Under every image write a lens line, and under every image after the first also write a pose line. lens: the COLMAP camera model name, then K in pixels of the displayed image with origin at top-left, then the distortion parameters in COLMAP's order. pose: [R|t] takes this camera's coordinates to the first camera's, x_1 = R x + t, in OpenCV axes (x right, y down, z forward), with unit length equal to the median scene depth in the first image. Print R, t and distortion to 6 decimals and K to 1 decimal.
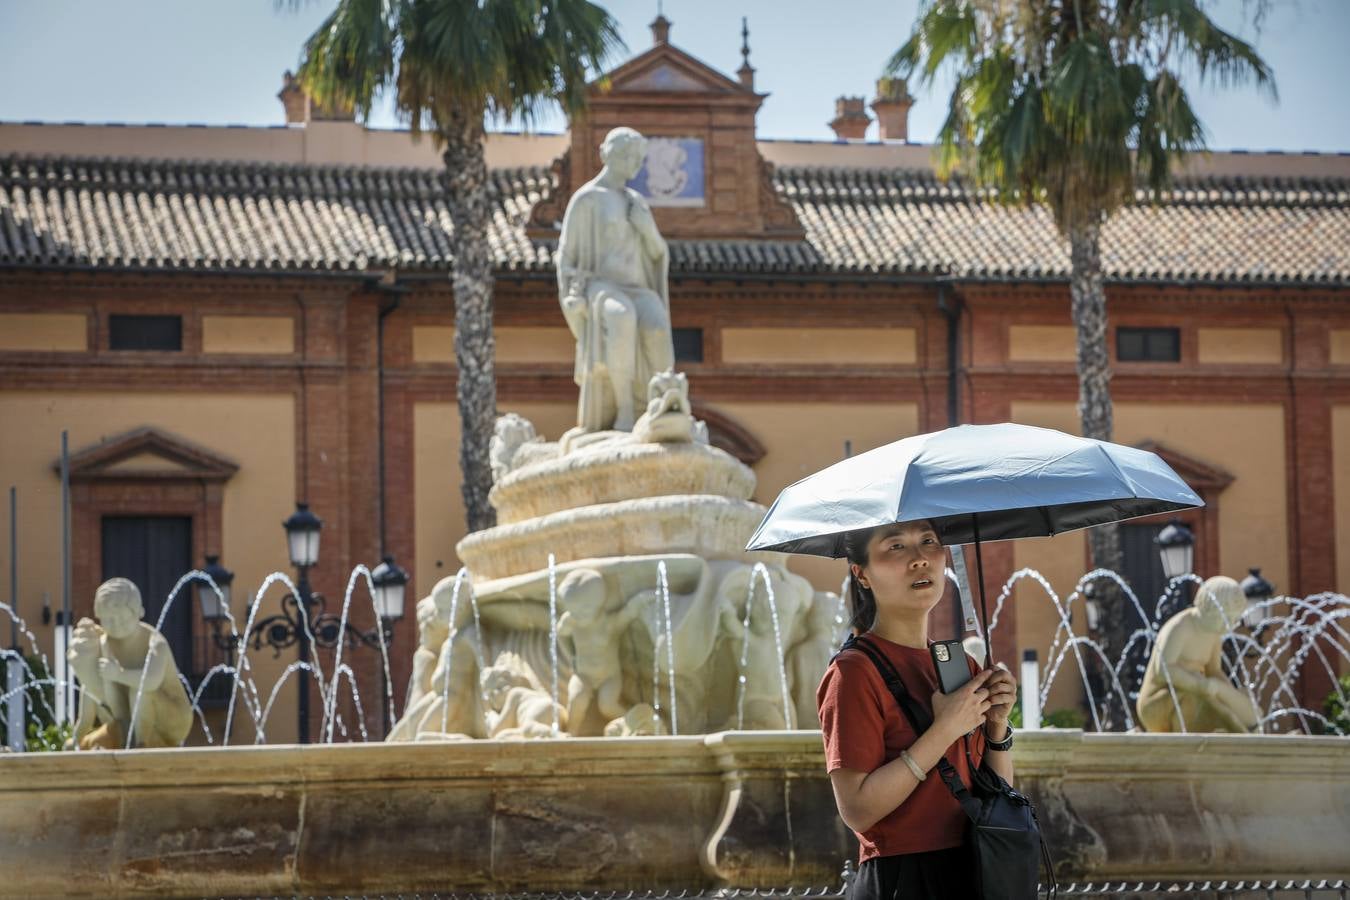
lens RADIAL K [[5710.2, 0, 675.9], [0, 5710.2, 526.9], [0, 0, 1]] dist [0.391489, 8.719229]
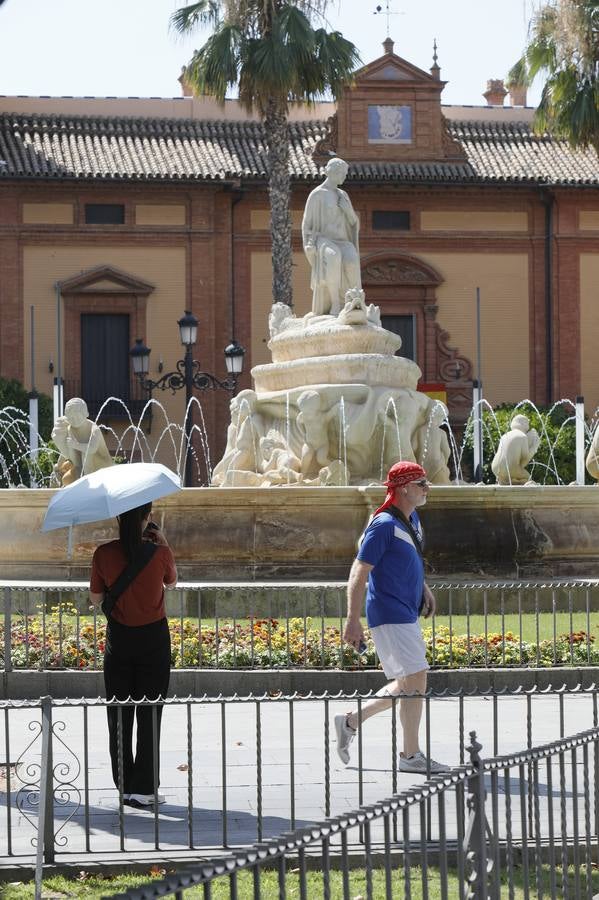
lens RADIAL K [[3806.8, 0, 299.5], [0, 3806.8, 450.0], [0, 0, 1]] dist [0.391489, 8.719229]
pose [[0.998680, 0.009613, -0.050459, 0.031925], [-0.006170, 0.997670, 0.067948, -0.041783], [0.050995, -0.067547, 0.996412, -0.216994]]
